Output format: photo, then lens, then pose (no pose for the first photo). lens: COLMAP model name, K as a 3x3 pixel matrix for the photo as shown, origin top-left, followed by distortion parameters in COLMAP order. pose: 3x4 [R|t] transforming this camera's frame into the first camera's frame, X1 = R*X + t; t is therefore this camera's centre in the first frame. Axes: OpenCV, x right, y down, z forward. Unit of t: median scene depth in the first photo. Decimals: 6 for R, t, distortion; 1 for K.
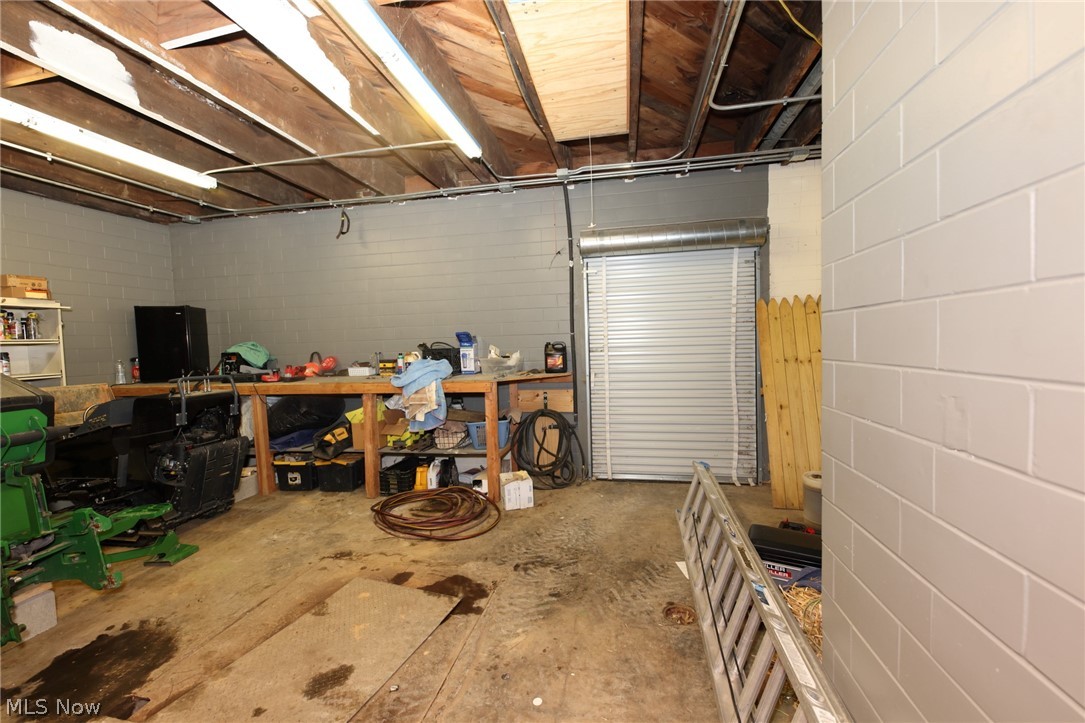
lens RADIAL K [[431.5, 0, 547.4], [0, 431.5, 365.2], [0, 0, 1]] dist [0.017777, -0.010510]
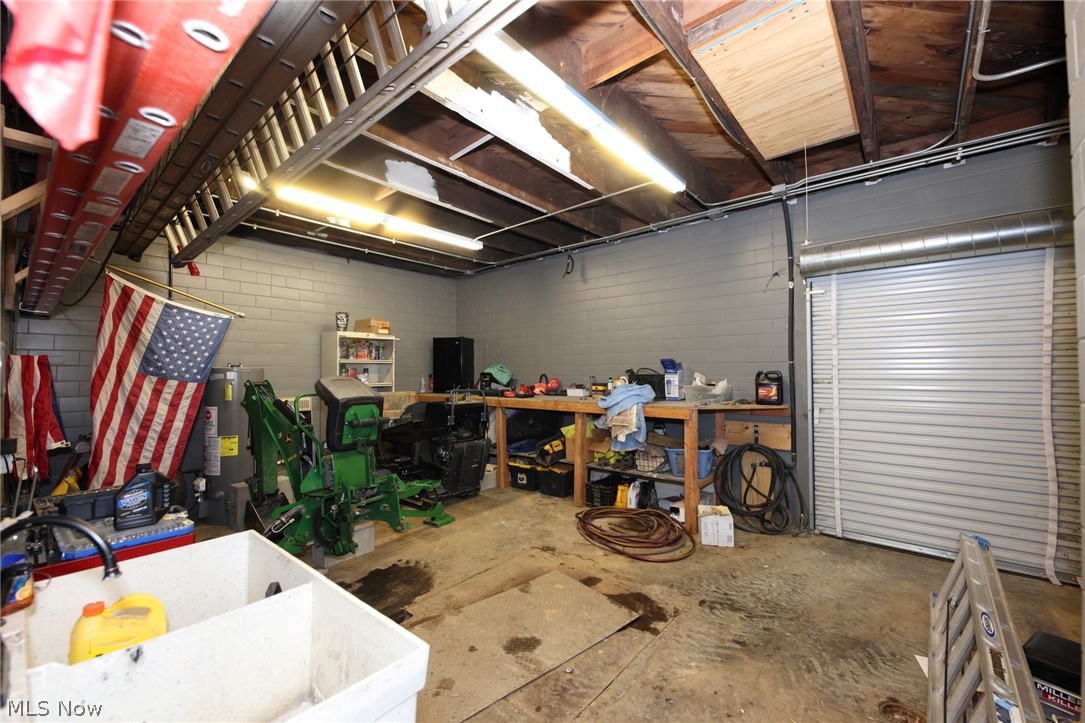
lens RADIAL K [[431.4, 0, 544.5], [0, 431.4, 367.5], [0, 0, 1]] dist [0.018186, -0.010006]
pose [[0.868378, 0.022221, -0.495405, 0.073237], [-0.049610, 0.997877, -0.042201, 0.001464], [0.493415, 0.061223, 0.867636, -0.035392]]
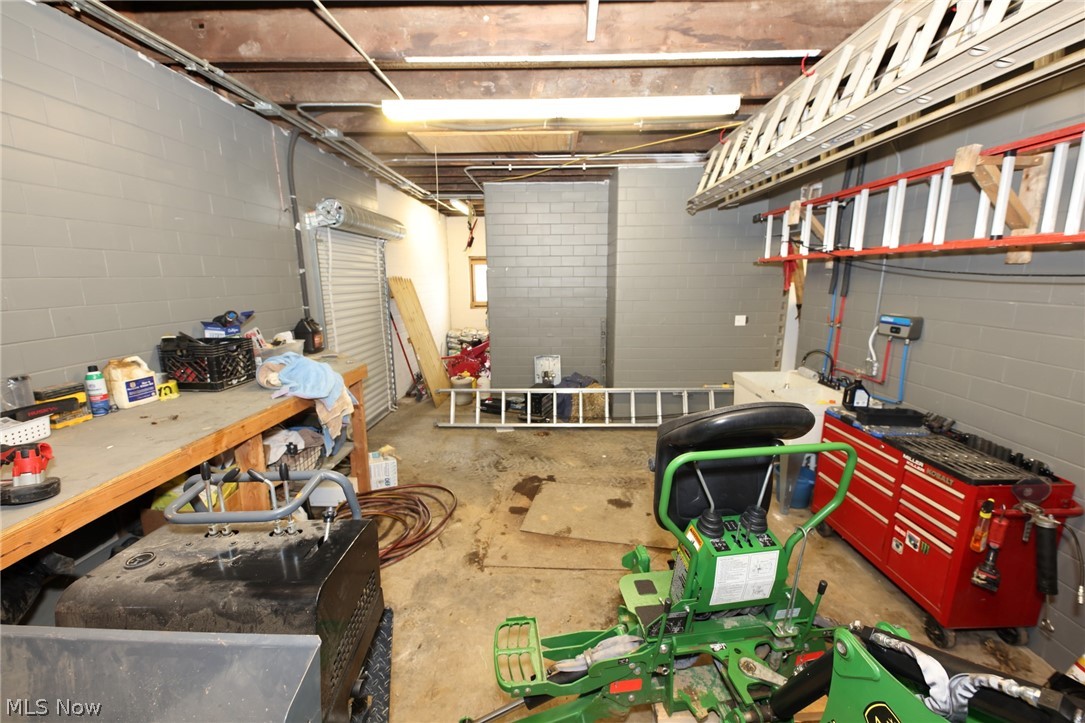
lens RADIAL K [[431.5, 0, 547.4], [0, 431.5, 365.2], [0, 0, 1]] dist [0.017777, -0.010510]
pose [[-0.158841, -0.171749, 0.972251, -1.167601], [0.064335, 0.980860, 0.183781, -0.111641], [-0.985206, 0.091742, -0.144751, 0.829707]]
